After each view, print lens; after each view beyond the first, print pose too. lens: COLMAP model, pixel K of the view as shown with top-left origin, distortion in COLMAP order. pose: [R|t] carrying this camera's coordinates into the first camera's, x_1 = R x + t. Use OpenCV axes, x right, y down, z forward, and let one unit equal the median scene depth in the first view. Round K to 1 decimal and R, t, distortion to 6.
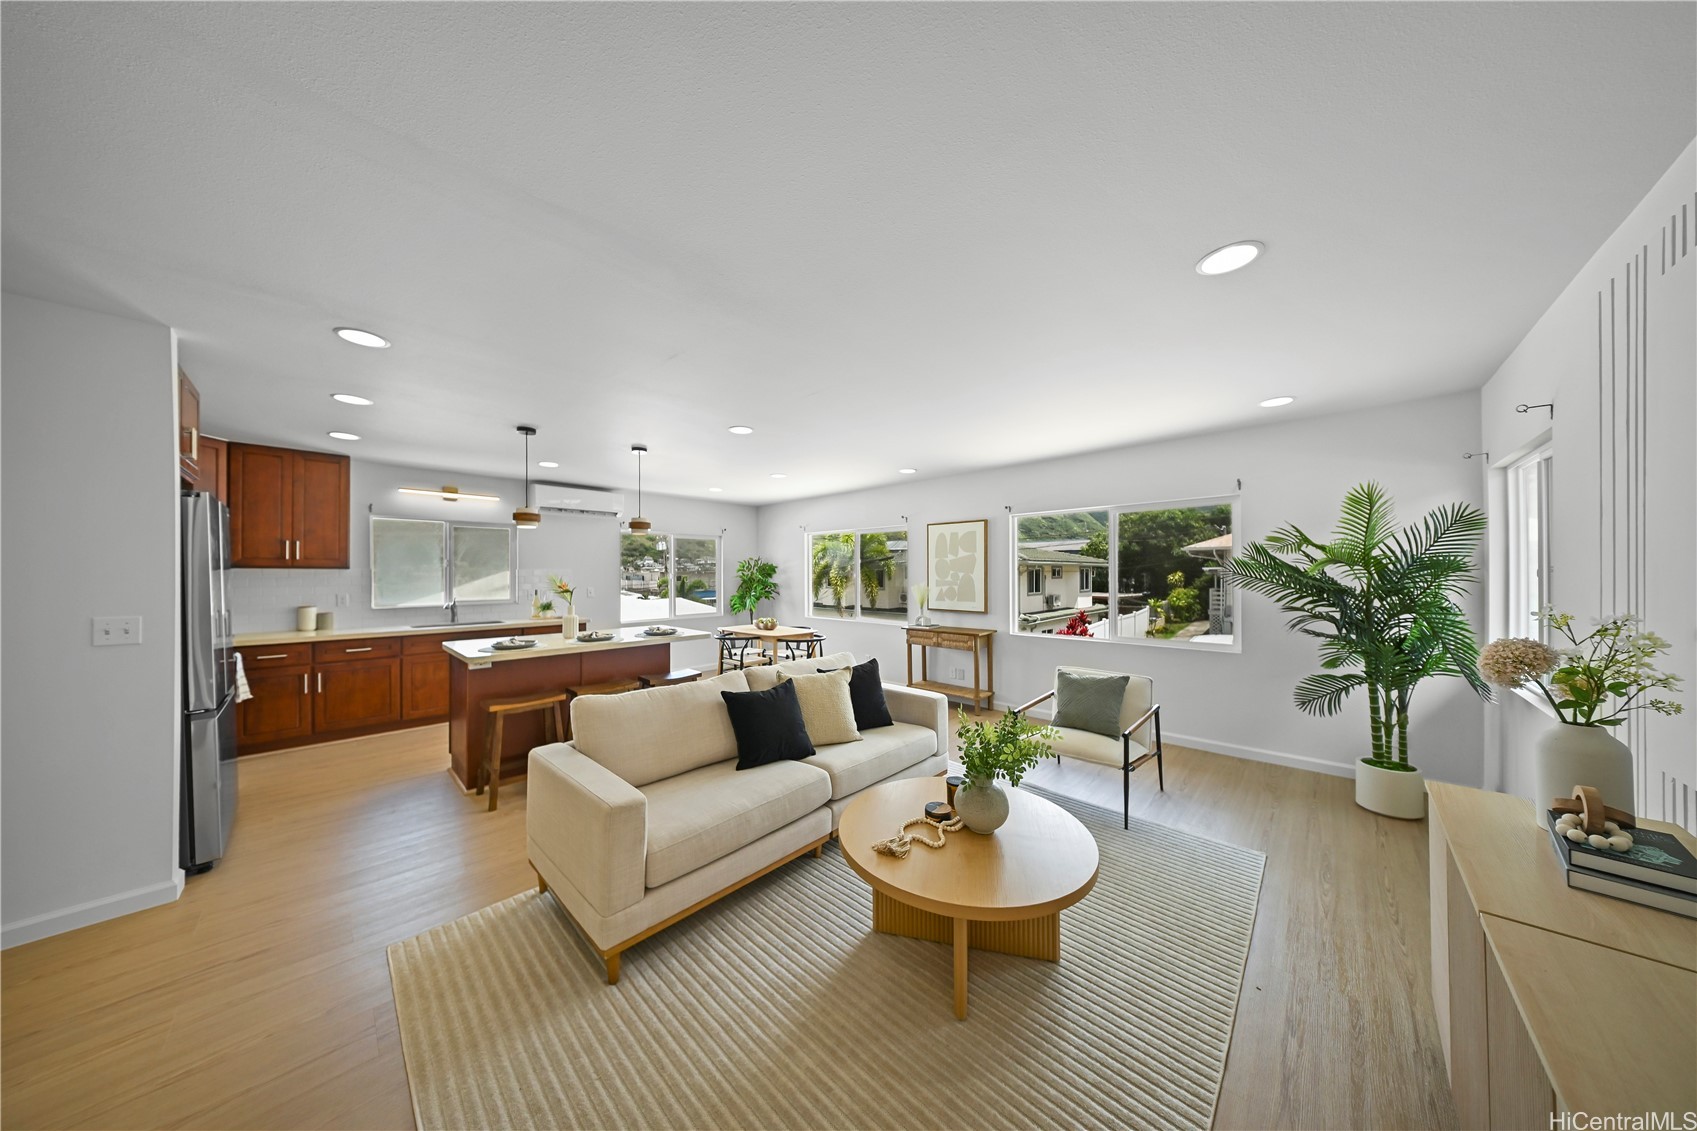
lens RADIAL K [[502.9, 0, 846.0], [0, 502.9, 574.6], [0, 0, 1]] dist [-0.000526, 0.000111]
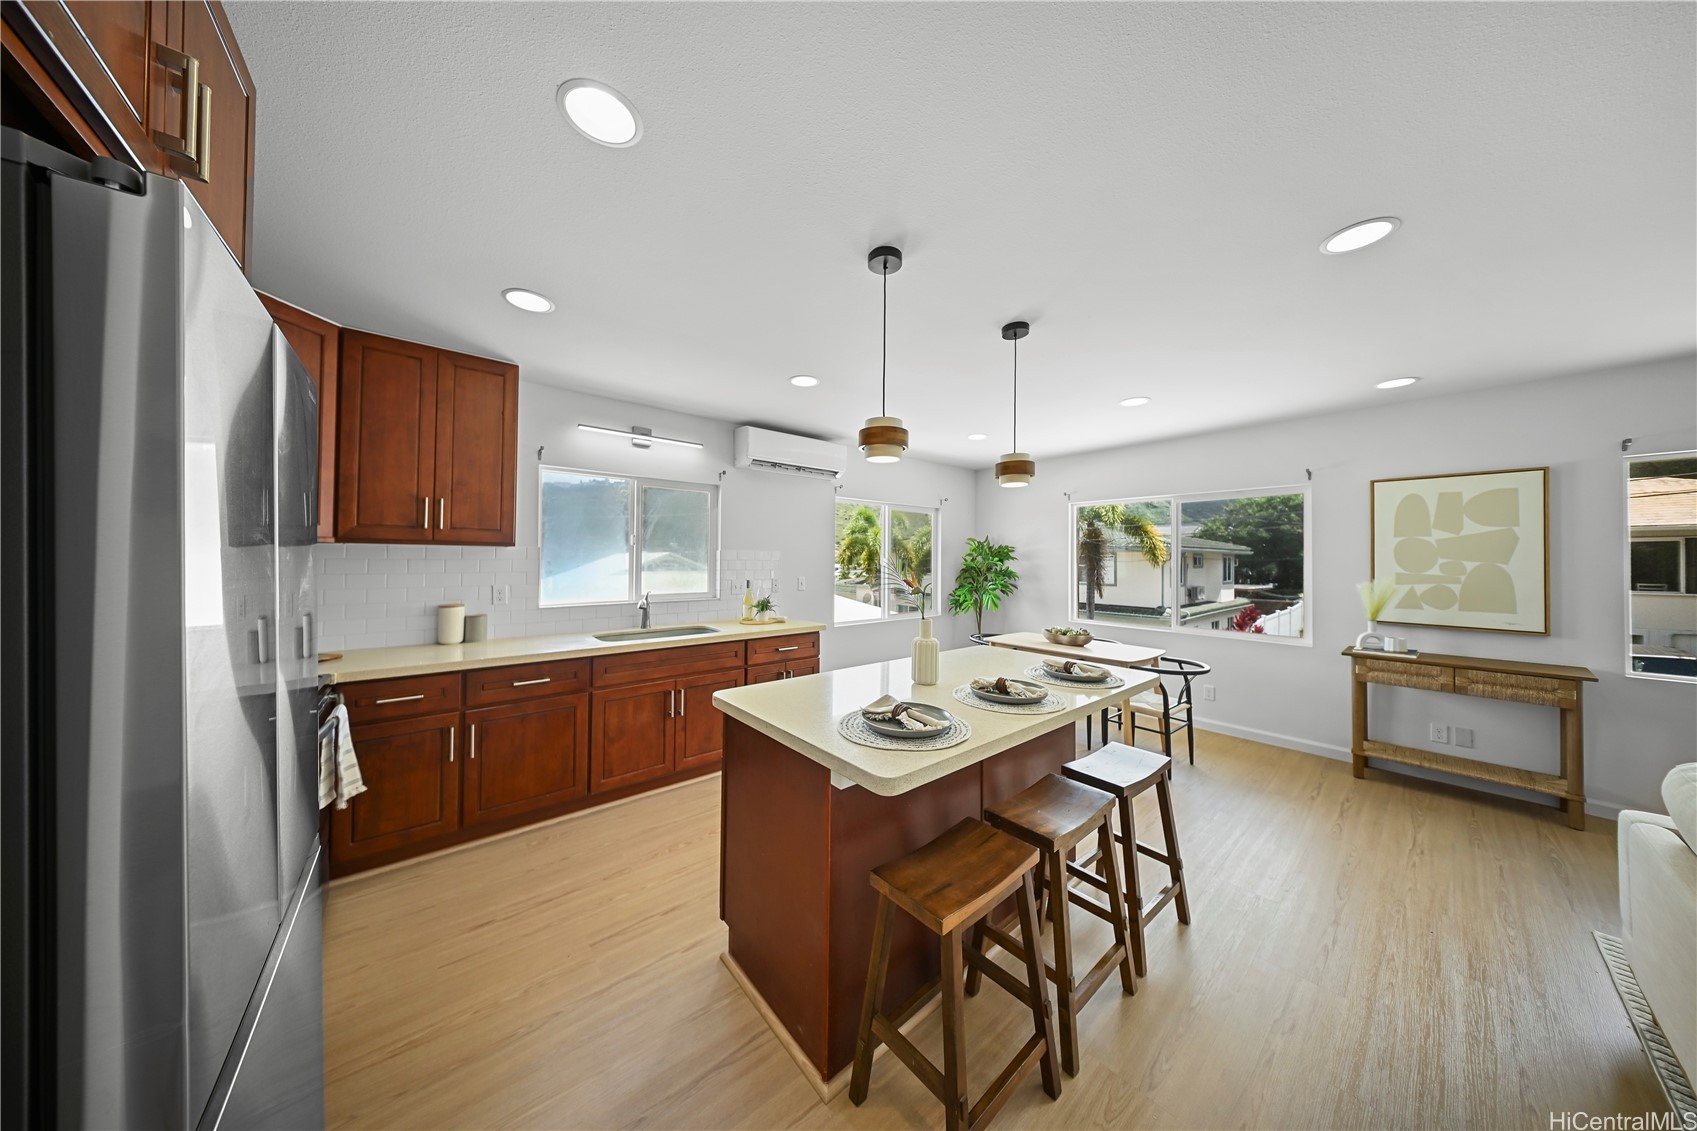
lens RADIAL K [[492.9, 0, 851.0], [0, 492.9, 554.2], [0, 0, 1]] dist [0.002385, 0.000032]
pose [[0.994309, 0.008751, -0.106179, -0.448363], [-0.010083, 0.999877, -0.012015, 0.001750], [0.106061, 0.013017, 0.994274, 0.385694]]
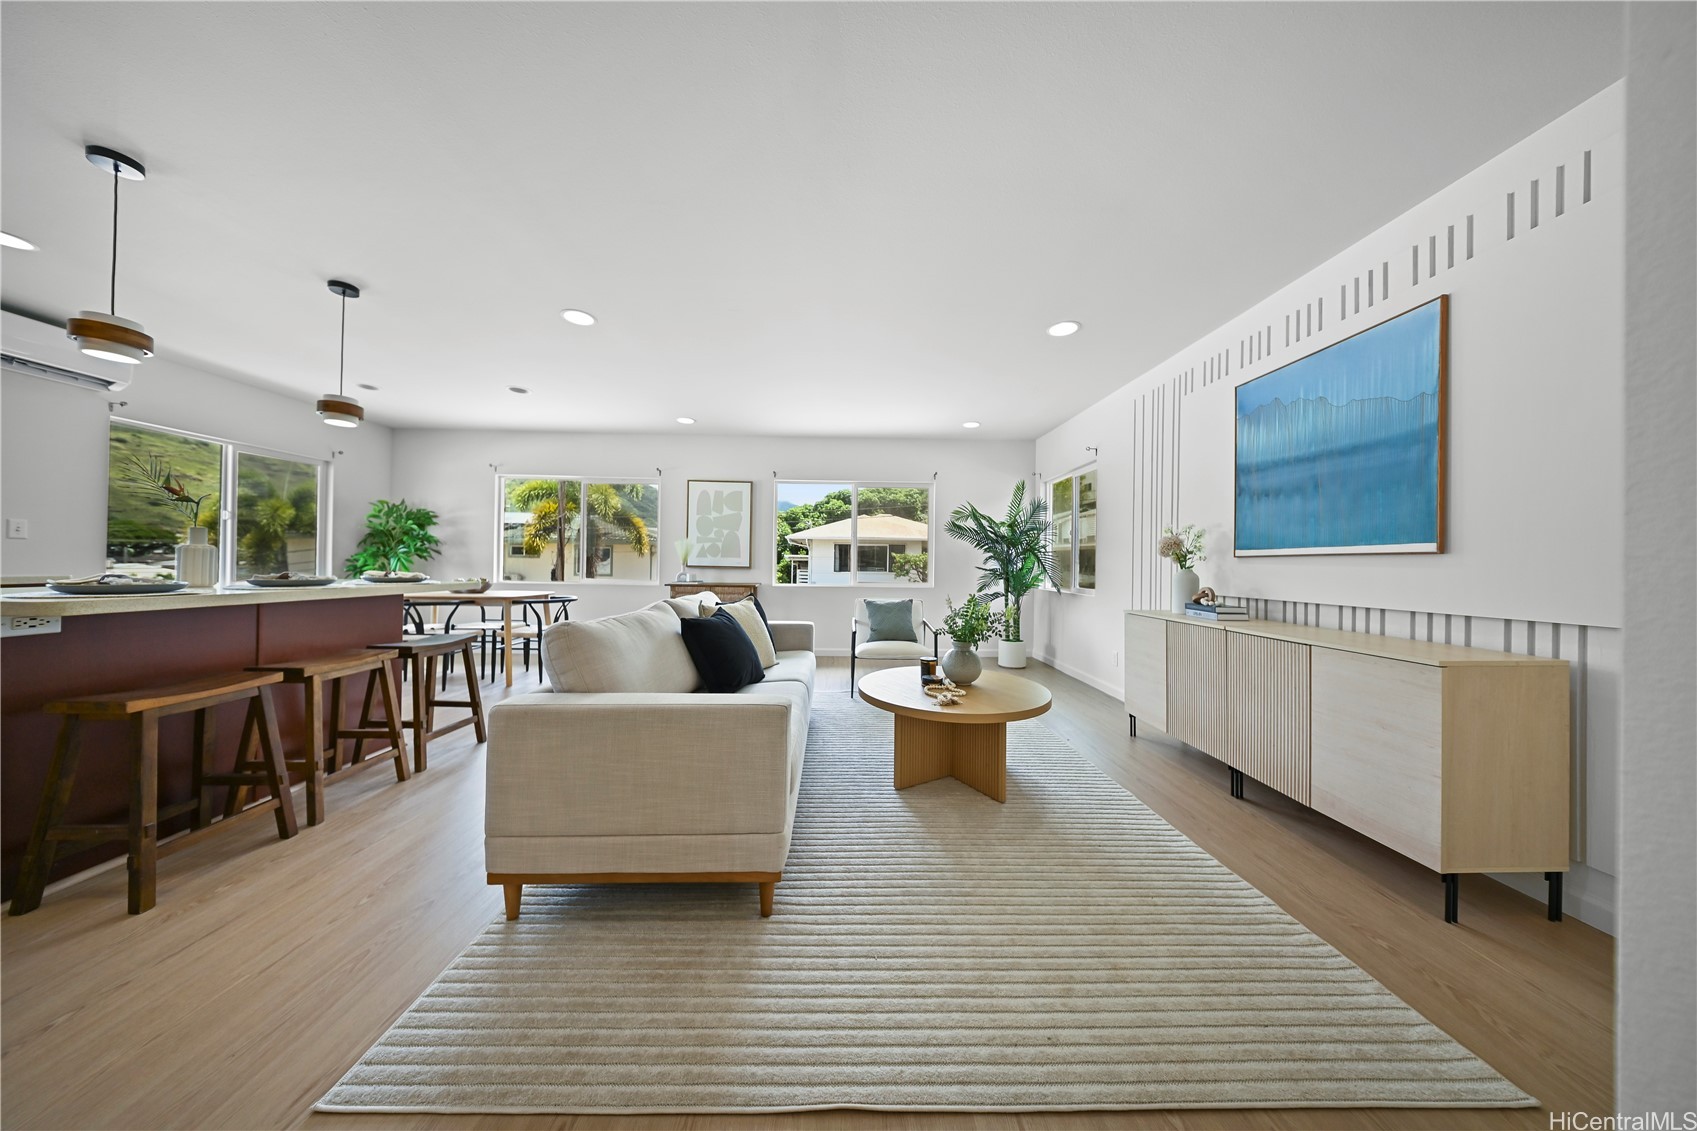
lens RADIAL K [[493.7, 0, 848.5], [0, 493.7, 565.5], [0, 0, 1]] dist [0.000093, -0.001528]
pose [[0.705110, 0.012946, 0.708980, -0.336921], [-0.015433, 0.999877, -0.002910, 0.073701], [-0.708930, -0.008890, 0.705222, 0.107091]]
